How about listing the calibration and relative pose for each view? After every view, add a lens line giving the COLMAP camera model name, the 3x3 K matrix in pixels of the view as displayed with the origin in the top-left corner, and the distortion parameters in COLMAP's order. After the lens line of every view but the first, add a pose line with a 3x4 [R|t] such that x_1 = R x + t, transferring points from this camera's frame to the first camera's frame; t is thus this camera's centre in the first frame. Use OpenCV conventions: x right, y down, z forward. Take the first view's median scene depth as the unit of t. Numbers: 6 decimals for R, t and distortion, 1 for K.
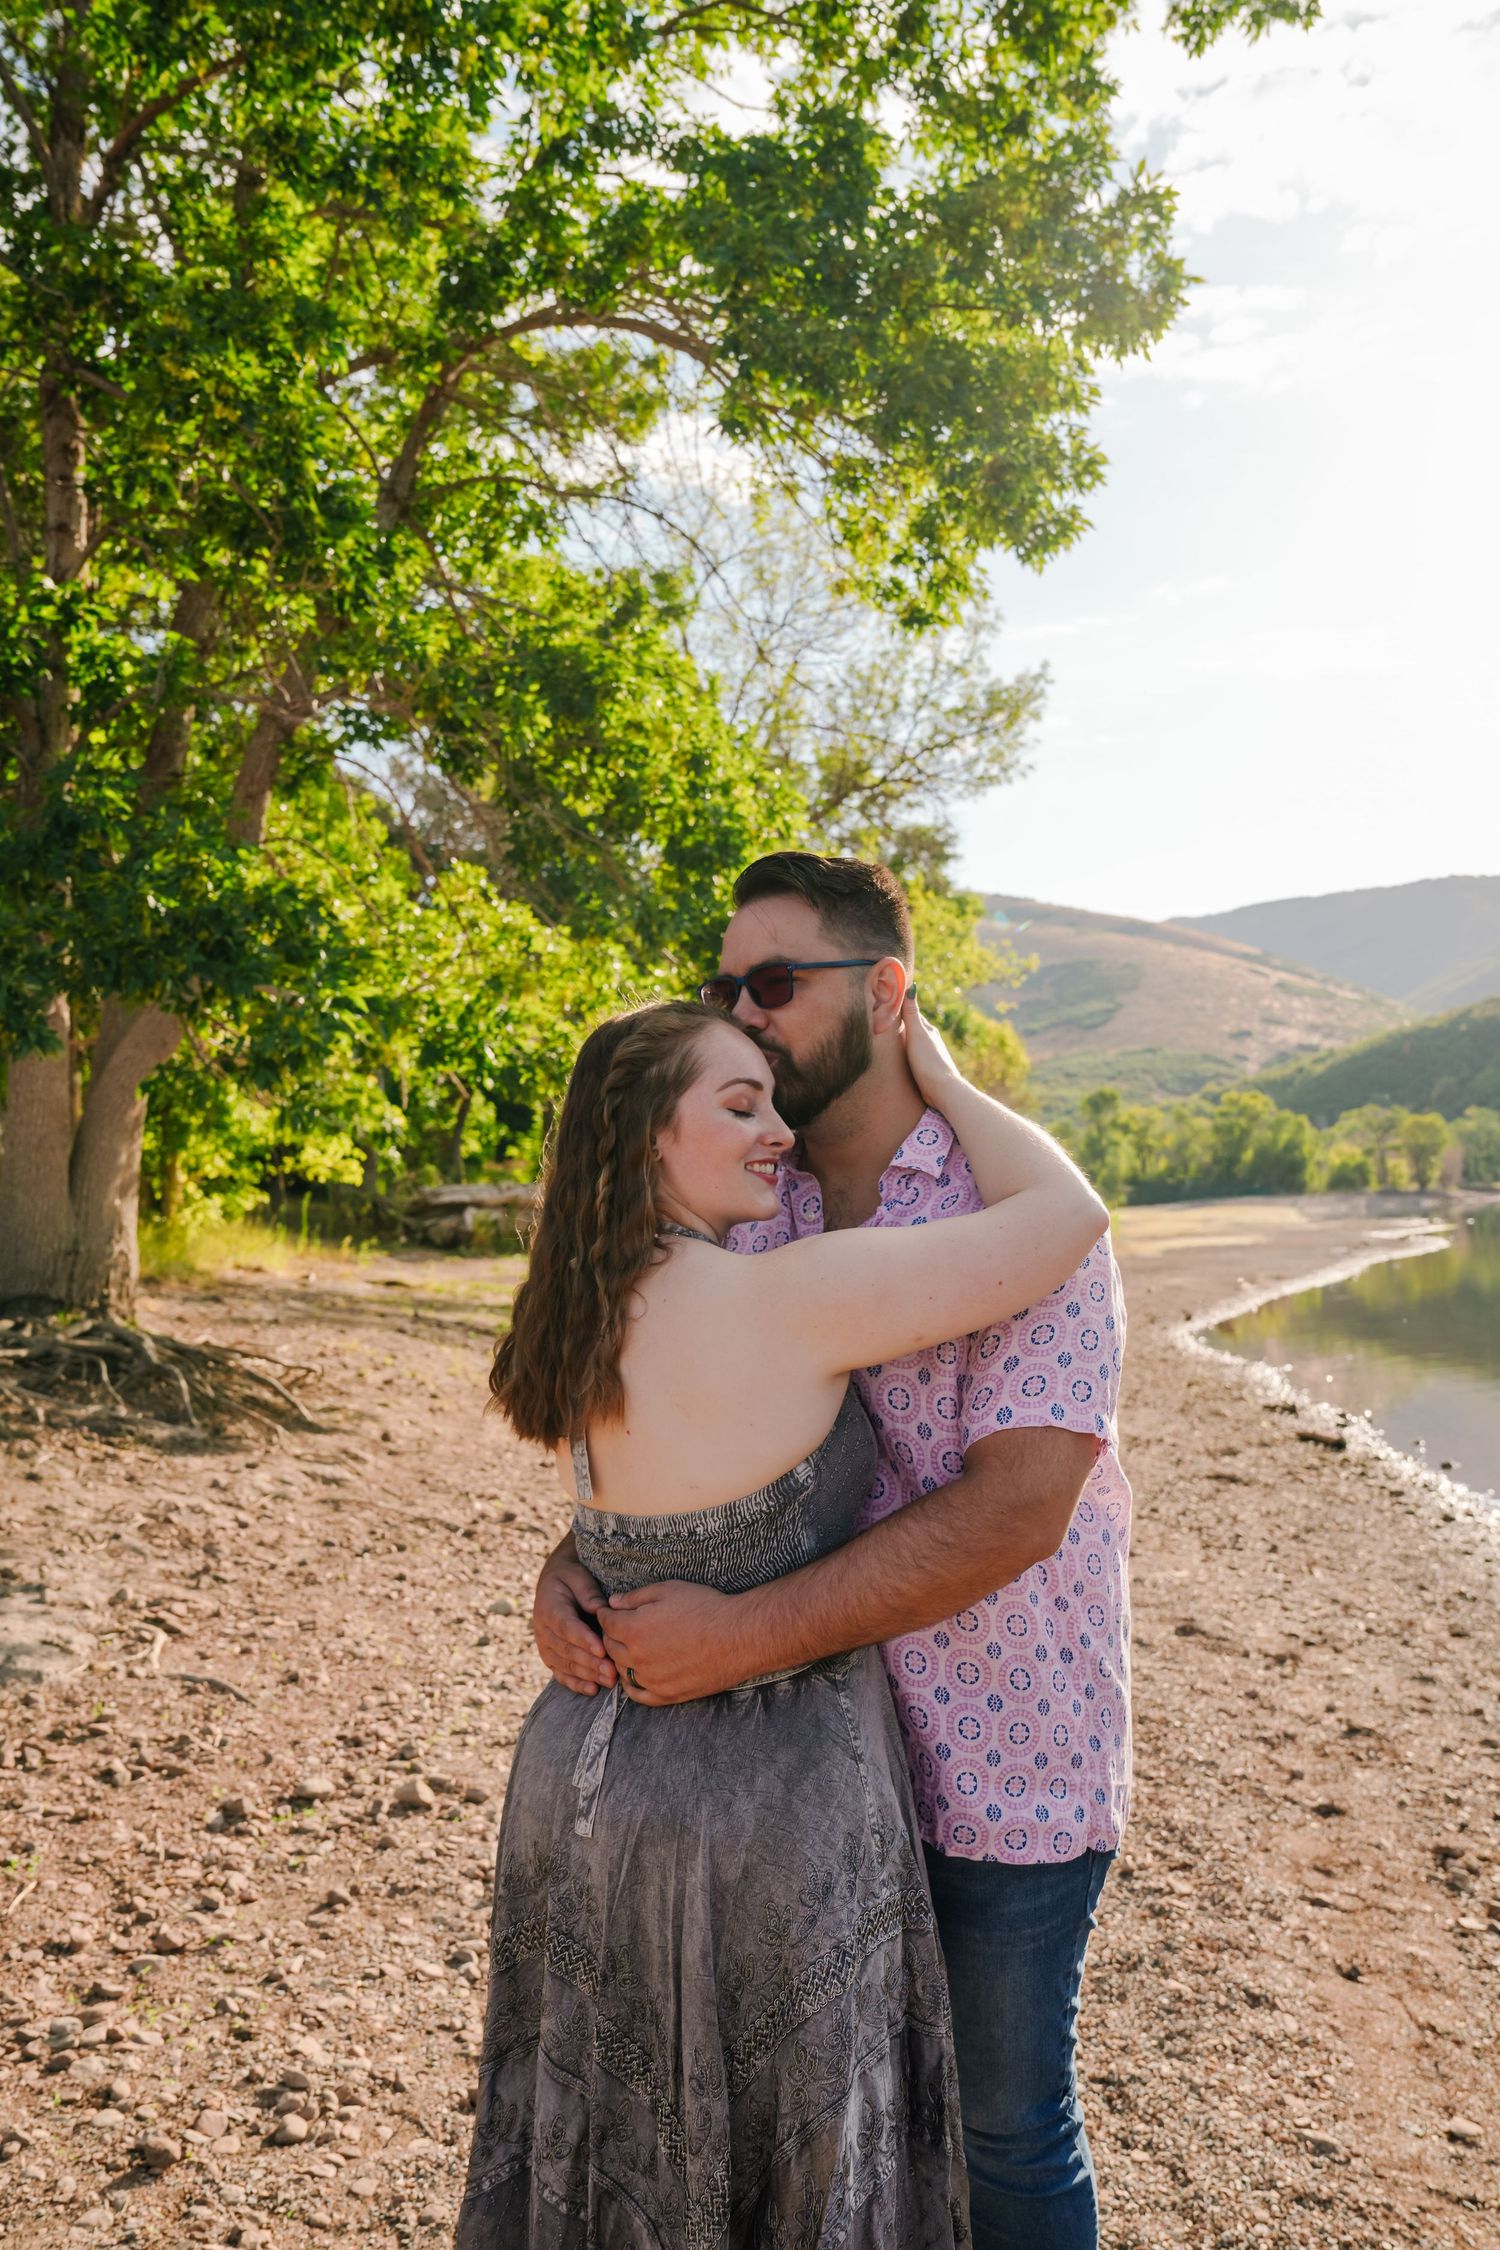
lens RADIAL K [[1907.2, 0, 750.2], [0, 1907.2, 1123.3], [0, 0, 1]] dist [-0.031419, -0.001530]
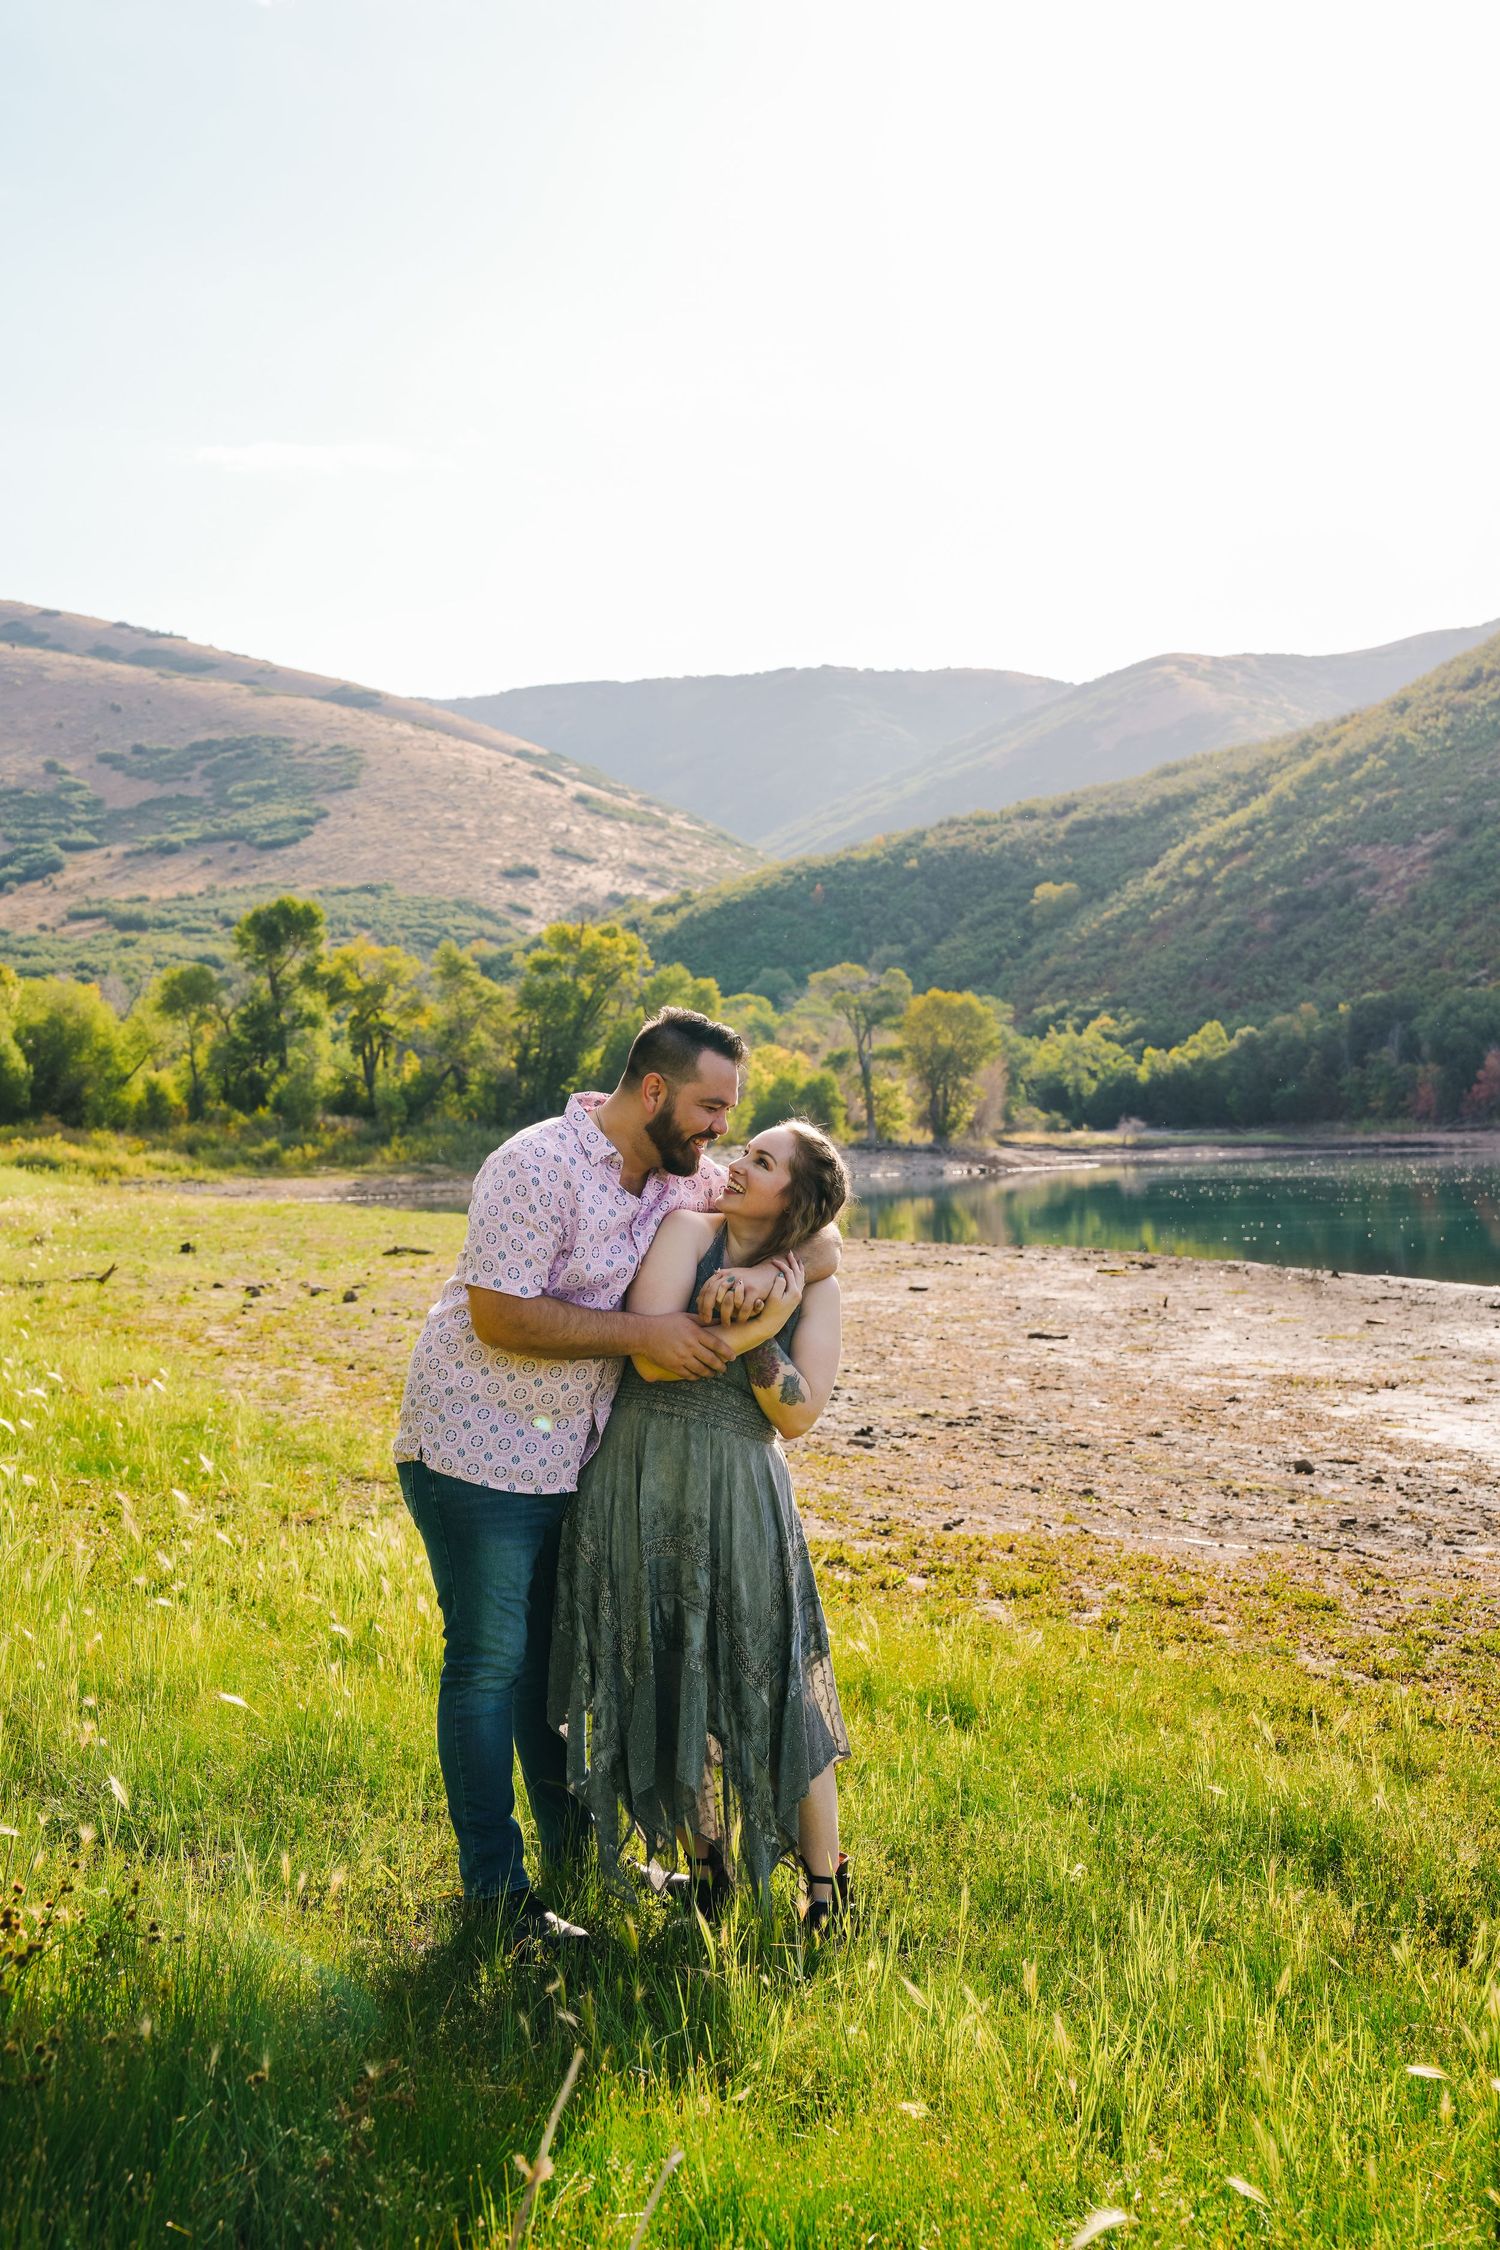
lens RADIAL K [[3003.5, 0, 701.5], [0, 3003.5, 1152.1], [0, 0, 1]] dist [0.117320, 0.000000]
pose [[0.948122, 0.029830, 0.316505, 0.043811], [-0.043961, 0.998326, 0.037598, 0.008805], [-0.314853, -0.049561, 0.947846, 0.234285]]
